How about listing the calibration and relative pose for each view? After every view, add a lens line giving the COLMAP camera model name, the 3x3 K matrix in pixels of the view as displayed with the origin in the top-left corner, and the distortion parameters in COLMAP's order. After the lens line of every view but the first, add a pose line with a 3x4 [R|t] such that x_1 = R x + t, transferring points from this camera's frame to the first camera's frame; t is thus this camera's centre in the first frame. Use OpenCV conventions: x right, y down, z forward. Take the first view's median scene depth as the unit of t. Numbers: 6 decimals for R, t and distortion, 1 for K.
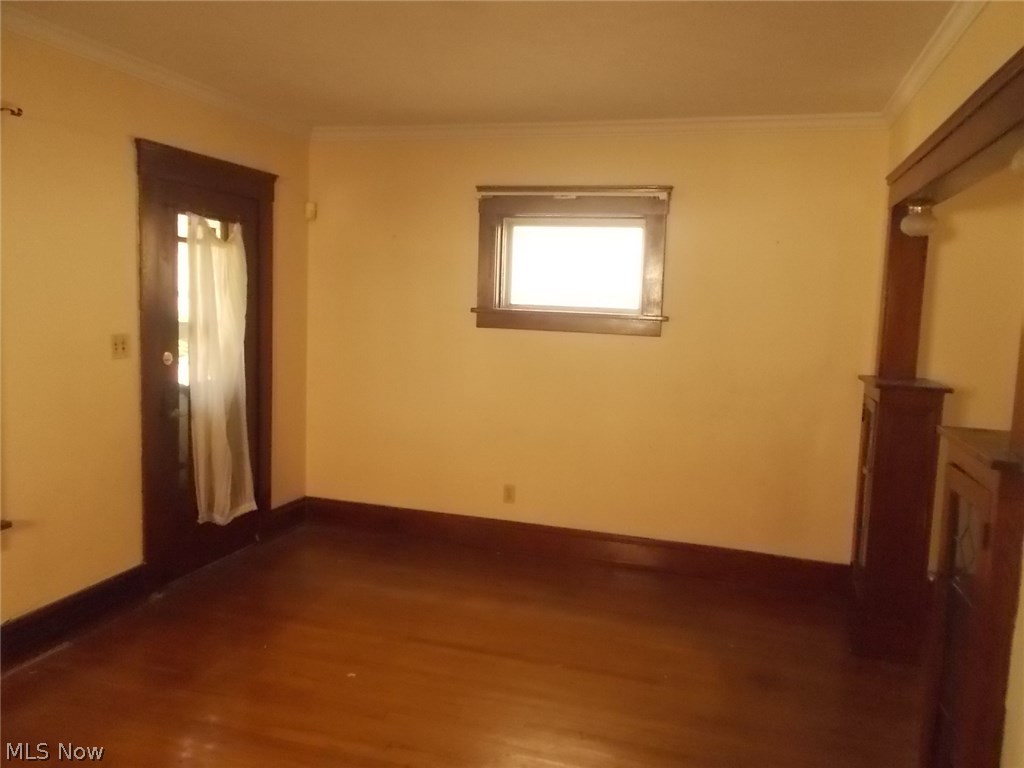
lens RADIAL K [[789.7, 0, 512.0], [0, 789.7, 384.0], [0, 0, 1]] dist [0.003861, 0.009997]
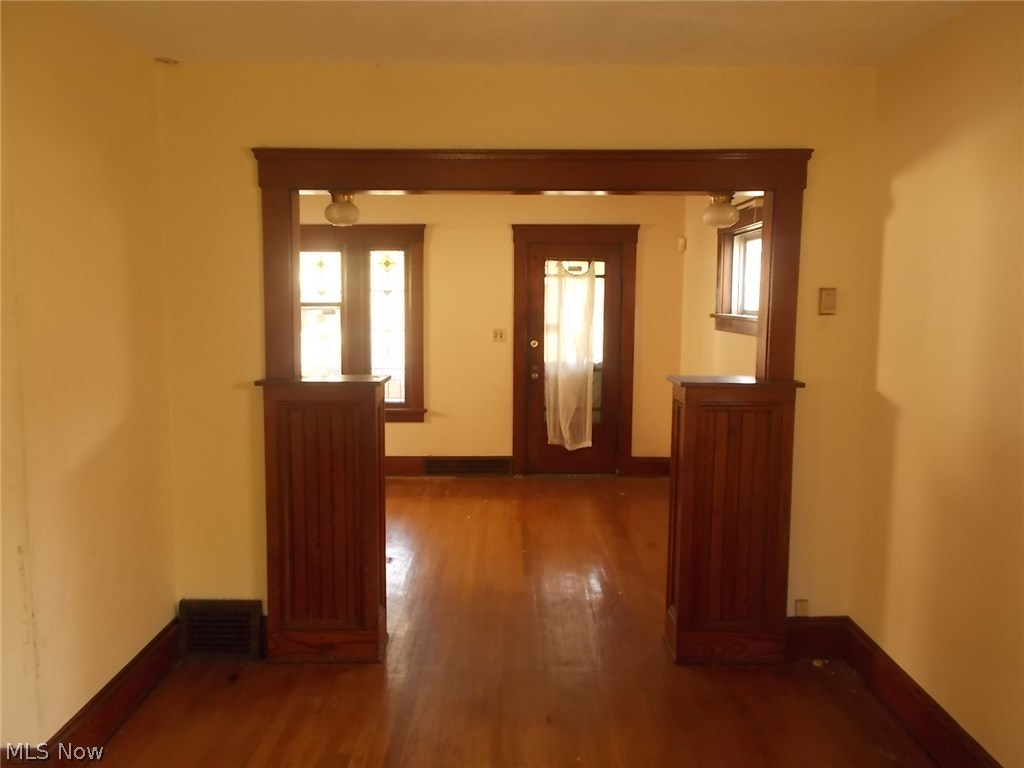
lens RADIAL K [[789.7, 0, 512.0], [0, 789.7, 384.0], [0, 0, 1]] dist [0.003861, 0.009997]
pose [[0.297334, 0.064957, -0.952561, 1.085462], [-0.099123, 0.994392, 0.036869, -0.003398], [0.949614, 0.083459, 0.302106, 0.378942]]
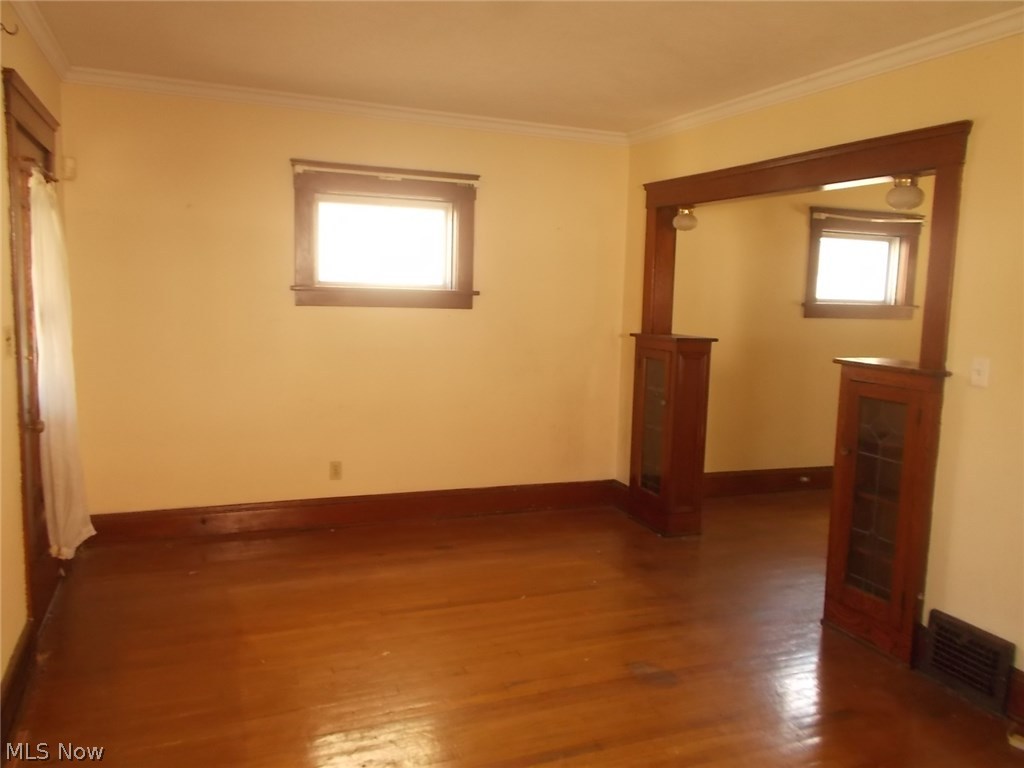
lens RADIAL K [[789.7, 0, 512.0], [0, 789.7, 384.0], [0, 0, 1]] dist [0.003861, 0.009997]
pose [[0.774868, -0.091217, 0.625507, -0.488688], [0.067807, 0.995818, 0.061221, -0.018724], [-0.628476, -0.005024, 0.777813, 0.083773]]
